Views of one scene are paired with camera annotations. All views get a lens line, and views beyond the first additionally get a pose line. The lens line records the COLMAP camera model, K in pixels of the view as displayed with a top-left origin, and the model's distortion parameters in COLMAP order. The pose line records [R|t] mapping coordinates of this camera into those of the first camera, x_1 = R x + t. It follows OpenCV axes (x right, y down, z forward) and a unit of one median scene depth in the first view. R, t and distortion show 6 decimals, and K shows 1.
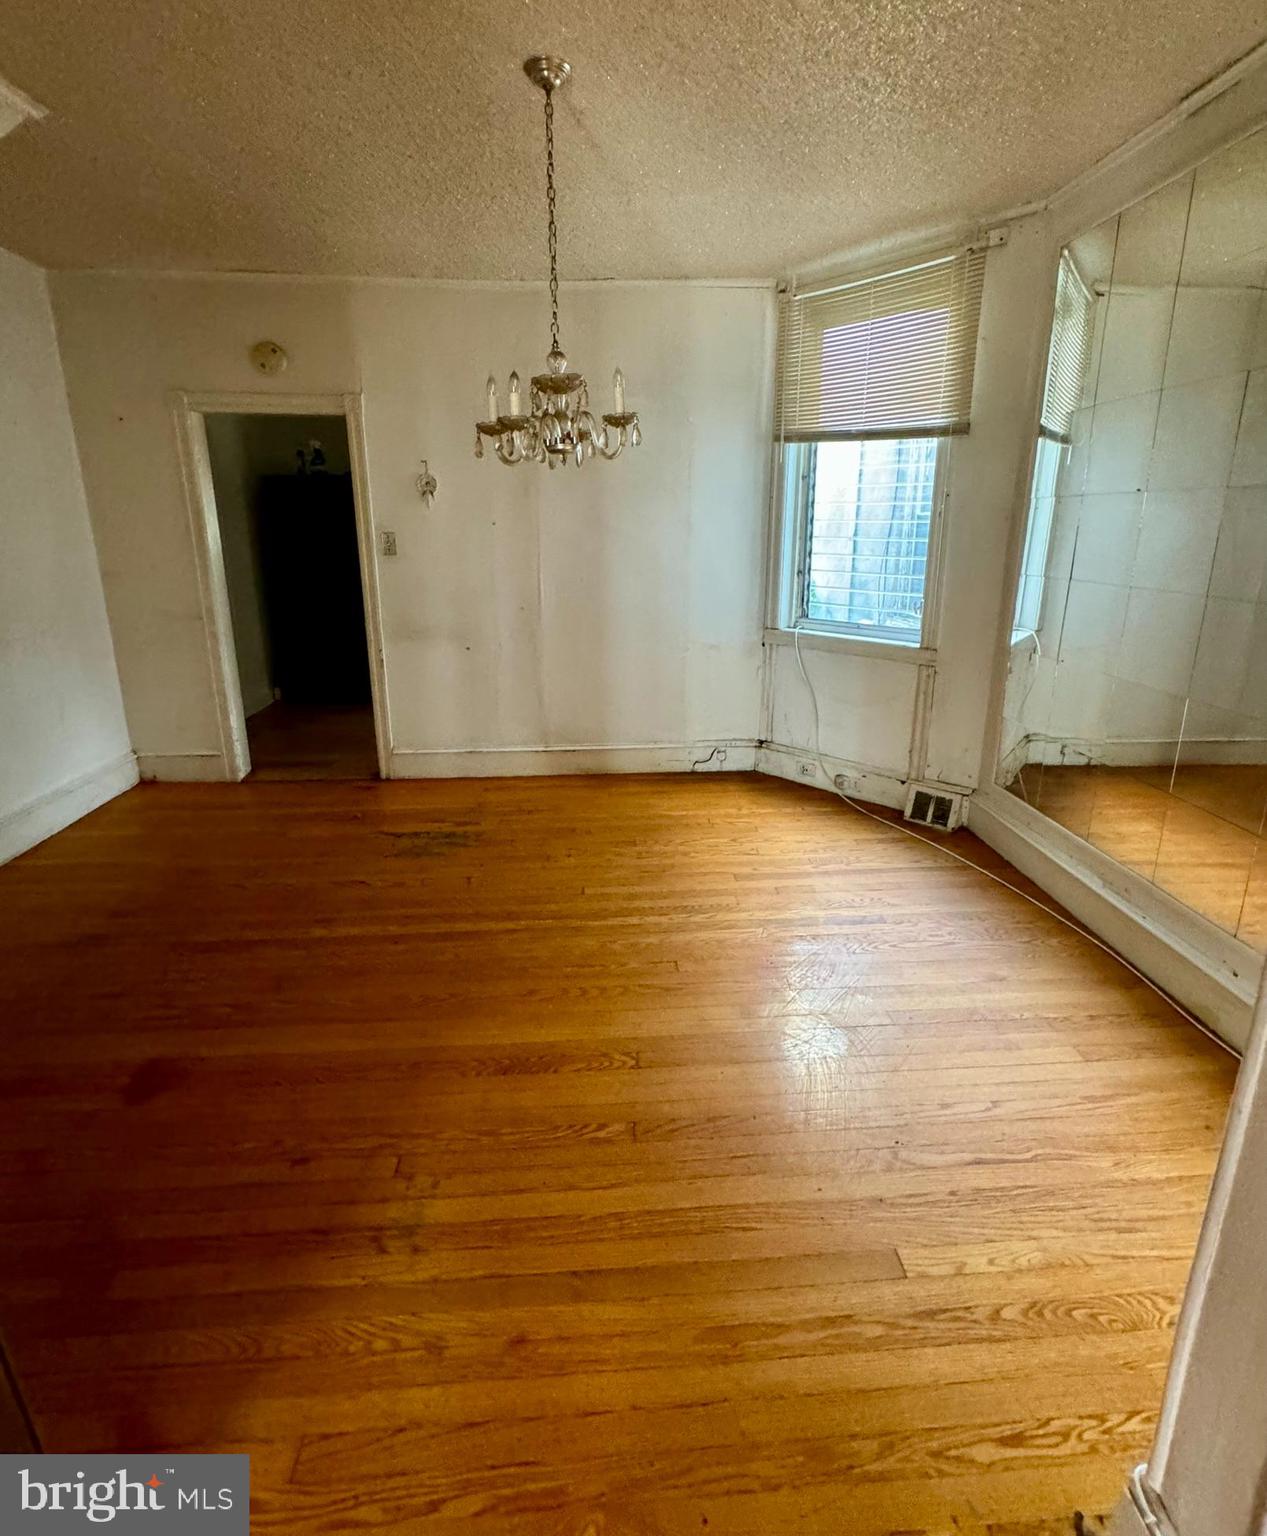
lens RADIAL K [[713.8, 0, 633.1], [0, 713.8, 690.5], [0, 0, 1]] dist [-0.000801, -0.000084]
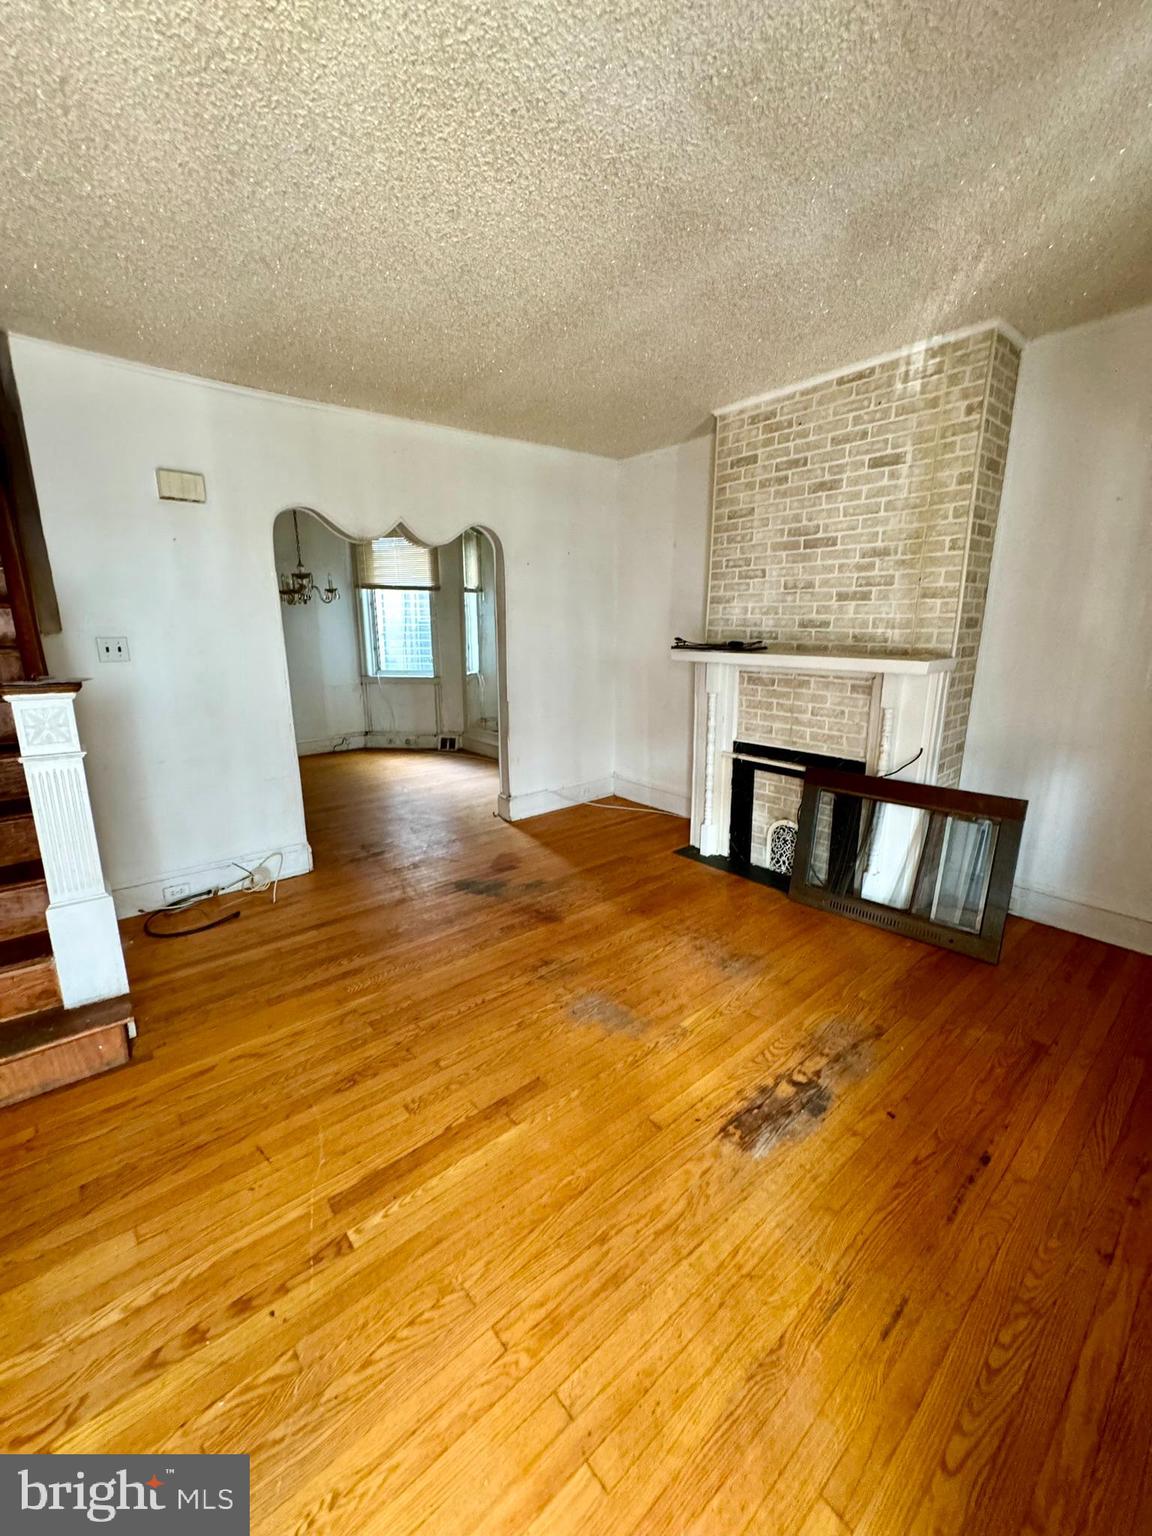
lens RADIAL K [[612.3, 0, 574.3], [0, 612.3, 766.1], [0, 0, 1]] dist [-0.000342, -0.000072]
pose [[0.804813, -0.136111, 0.577711, -0.442957], [0.140831, 0.989346, 0.036900, 0.223959], [-0.576578, 0.051662, 0.815407, -0.925862]]
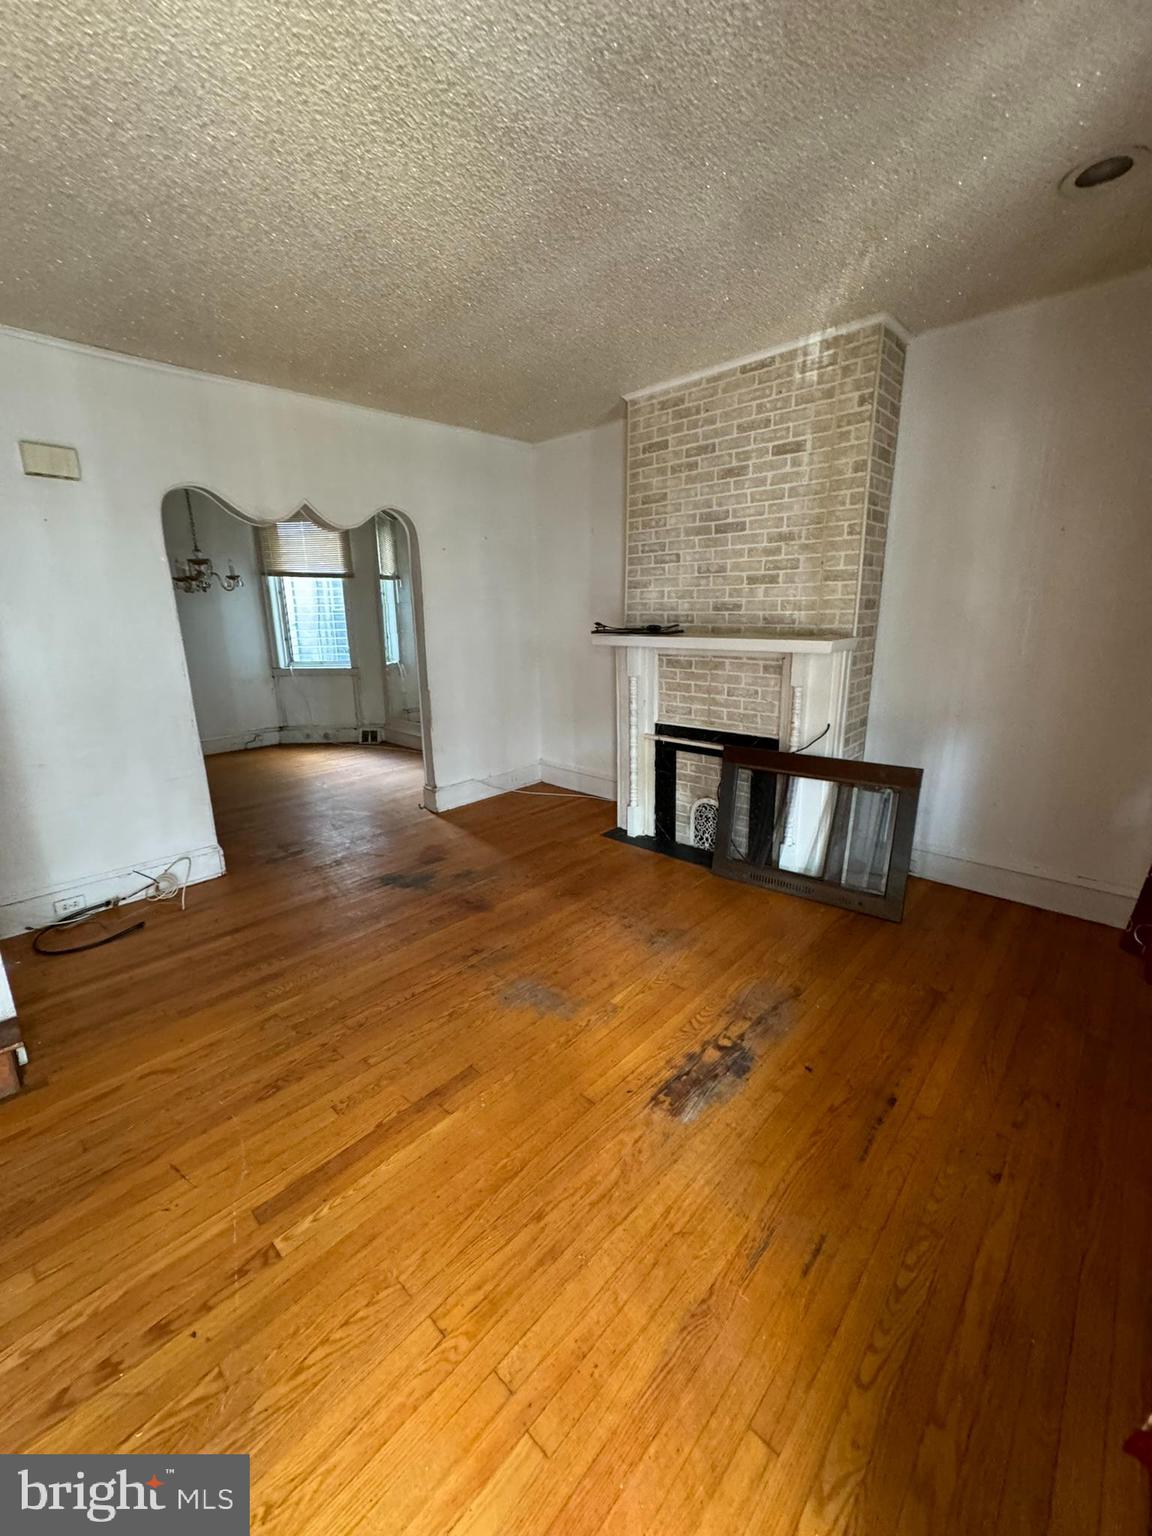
lens RADIAL K [[612.3, 0, 574.3], [0, 612.3, 766.1], [0, 0, 1]] dist [-0.000342, -0.000072]
pose [[0.728303, -0.176738, 0.662071, -0.436782], [0.172300, 0.982358, 0.072700, 0.230063], [-0.663240, 0.061127, 0.745906, -0.930474]]
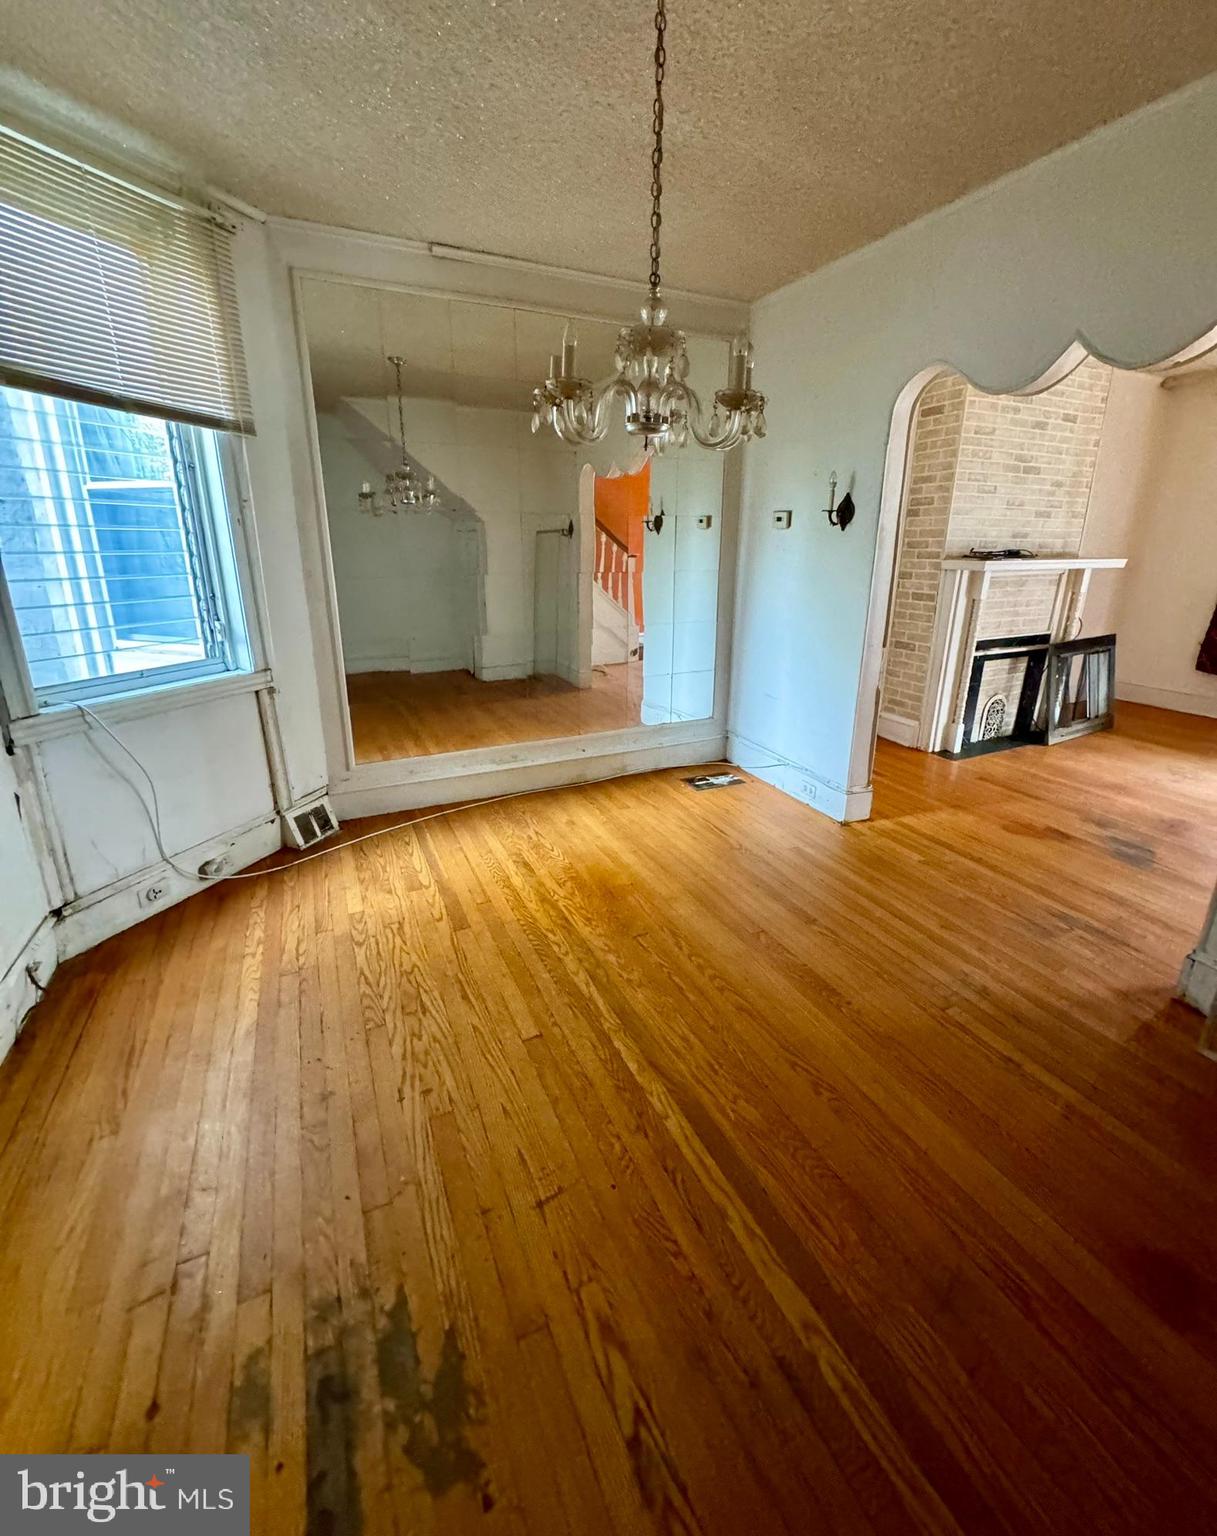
lens RADIAL K [[652.7, 0, 608.4], [0, 652.7, 720.8], [0, 0, 1]] dist [0.001424, 0.000269]
pose [[-0.367875, -0.249398, 0.895806, -0.506186], [0.214063, 0.914774, 0.342586, -0.186643], [-0.904900, 0.317788, -0.283136, 0.837400]]
